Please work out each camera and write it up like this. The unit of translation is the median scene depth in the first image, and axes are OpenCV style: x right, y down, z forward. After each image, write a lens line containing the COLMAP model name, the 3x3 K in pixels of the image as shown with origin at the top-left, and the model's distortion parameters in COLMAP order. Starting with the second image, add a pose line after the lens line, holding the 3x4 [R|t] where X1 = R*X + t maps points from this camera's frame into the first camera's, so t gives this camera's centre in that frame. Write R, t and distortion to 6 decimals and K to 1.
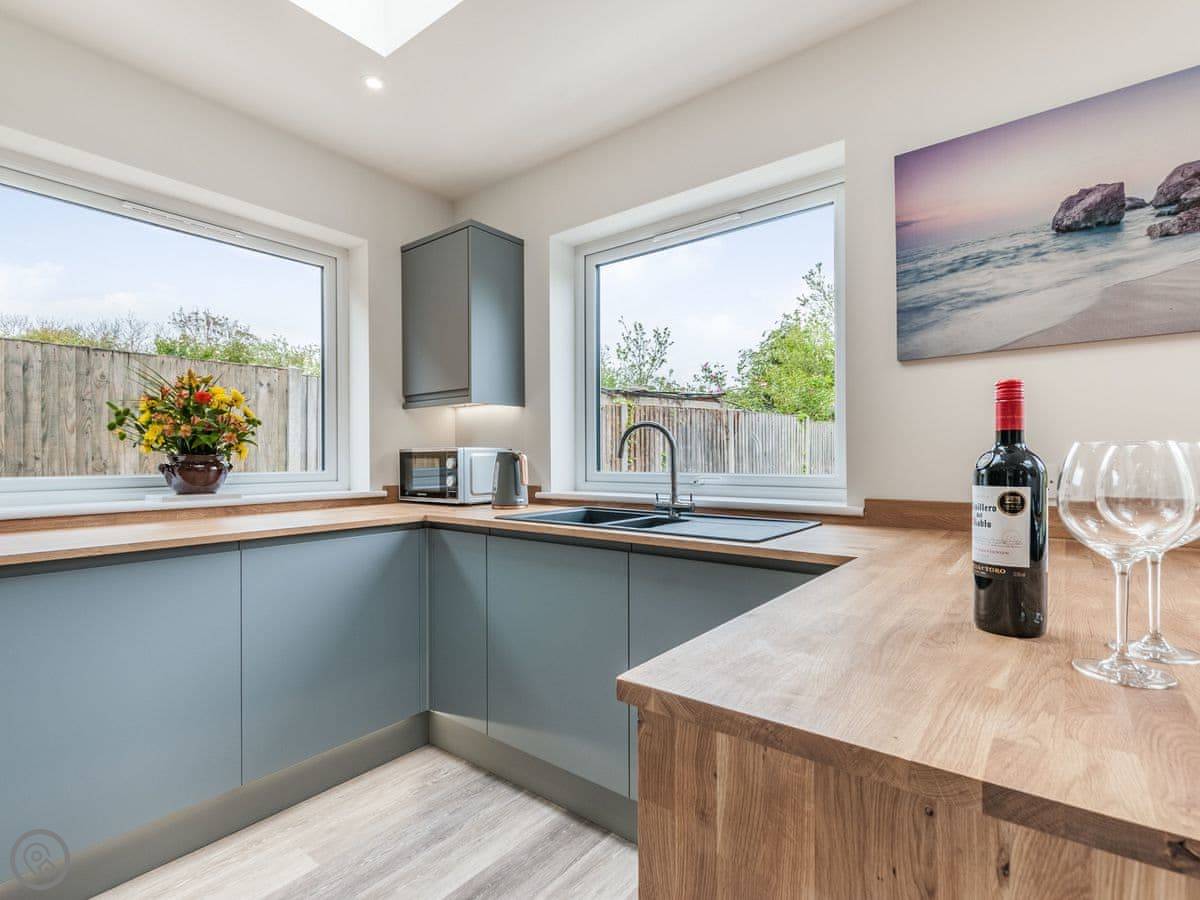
lens RADIAL K [[586.0, 0, 607.1], [0, 586.0, 456.3], [0, 0, 1]] dist [0.008986, -0.004041]
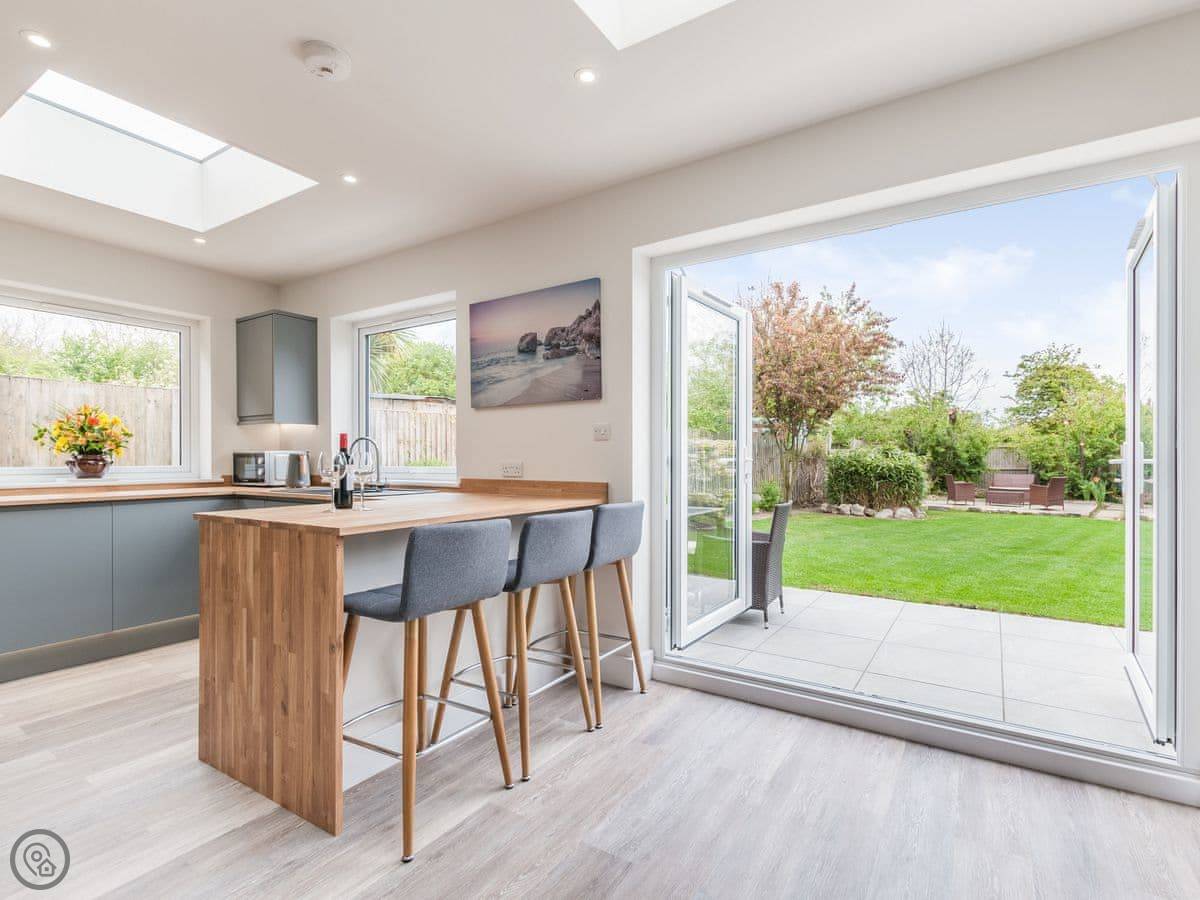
lens RADIAL K [[586.0, 0, 605.7], [0, 586.0, 457.9], [0, 0, 1]] dist [0.008986, -0.004041]
pose [[0.995910, 0.002131, 0.090327, 0.603987], [-0.002171, 0.999998, 0.000348, 0.002501], [-0.090326, -0.000543, 0.995912, -0.788066]]
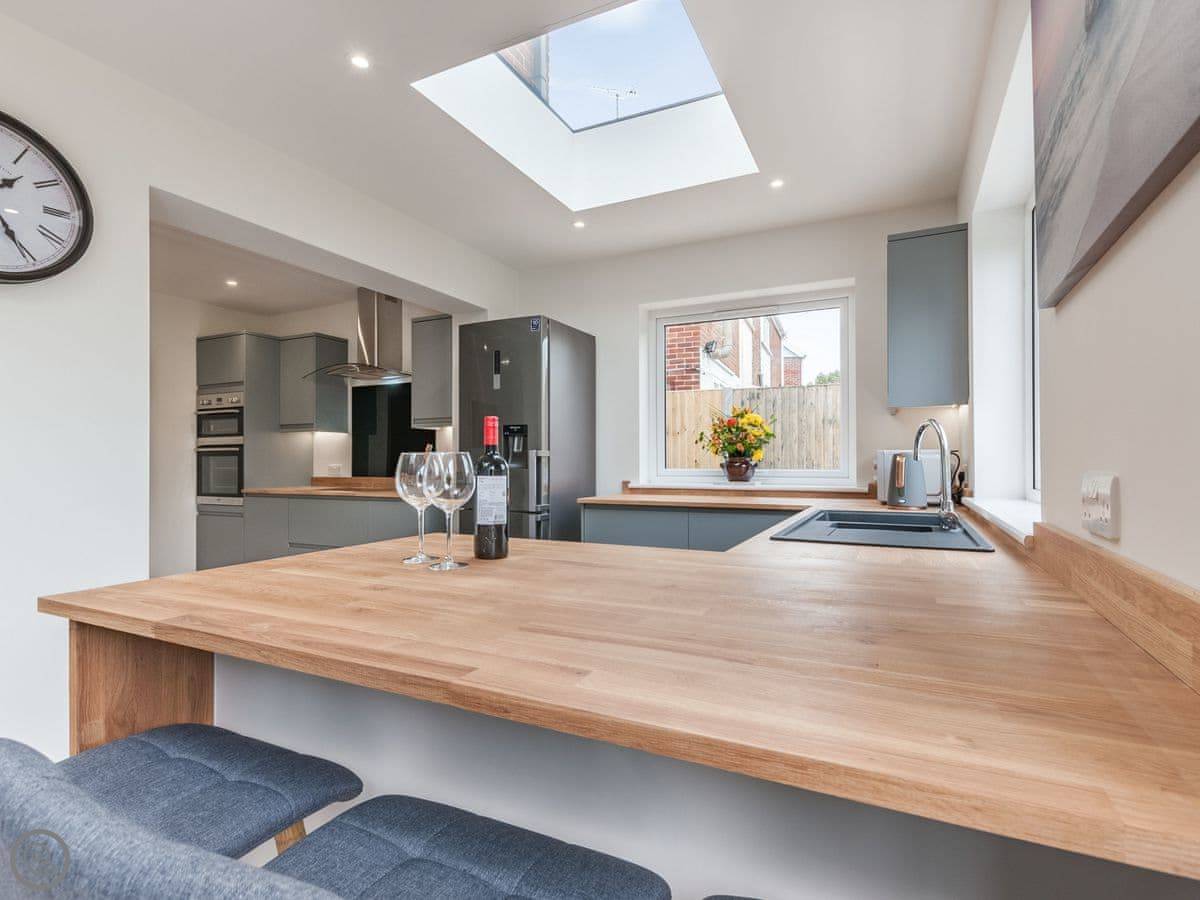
lens RADIAL K [[586.0, 0, 603.6], [0, 586.0, 457.4], [0, 0, 1]] dist [0.008986, -0.004041]
pose [[0.202234, -0.002300, -0.979335, 0.802448], [0.003074, 0.999994, -0.001714, -0.000733], [0.979332, -0.002664, 0.202240, 0.315302]]
